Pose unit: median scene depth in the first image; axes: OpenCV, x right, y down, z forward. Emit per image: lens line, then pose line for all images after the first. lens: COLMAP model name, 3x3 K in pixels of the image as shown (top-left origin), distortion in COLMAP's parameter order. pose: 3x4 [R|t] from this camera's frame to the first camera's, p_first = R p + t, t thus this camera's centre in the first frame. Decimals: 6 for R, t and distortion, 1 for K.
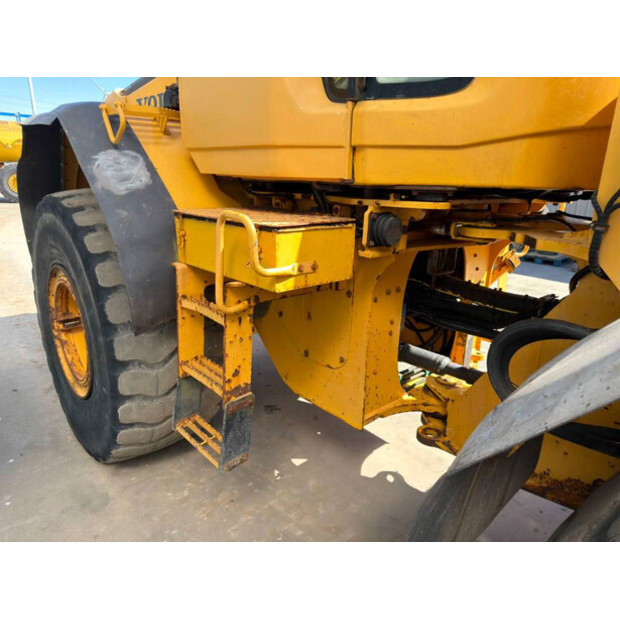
lens RADIAL K [[438.0, 0, 310.0], [0, 438.0, 310.0], [0, 0, 1]] dist [0.071353, -0.101482]
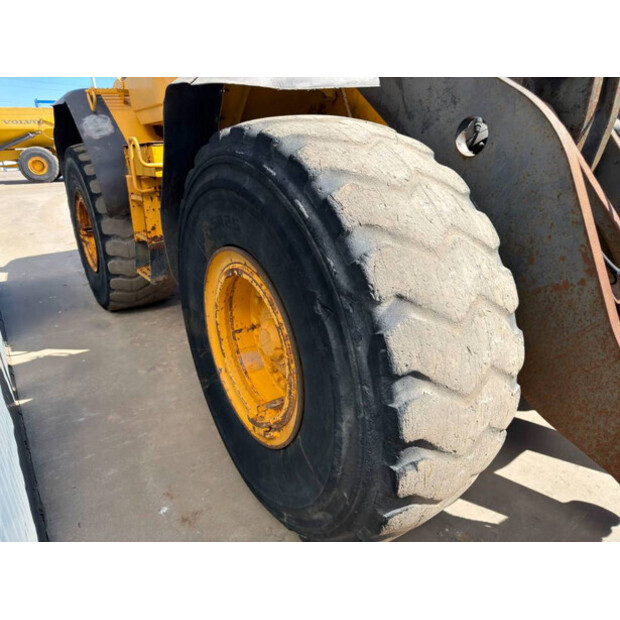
lens RADIAL K [[438.0, 0, 310.0], [0, 438.0, 310.0], [0, 0, 1]] dist [0.071353, -0.101482]
pose [[0.990870, -0.020903, -0.133189, 0.625715], [0.028852, 0.997898, 0.058030, 0.337666], [0.131696, -0.061343, 0.989390, -0.688563]]
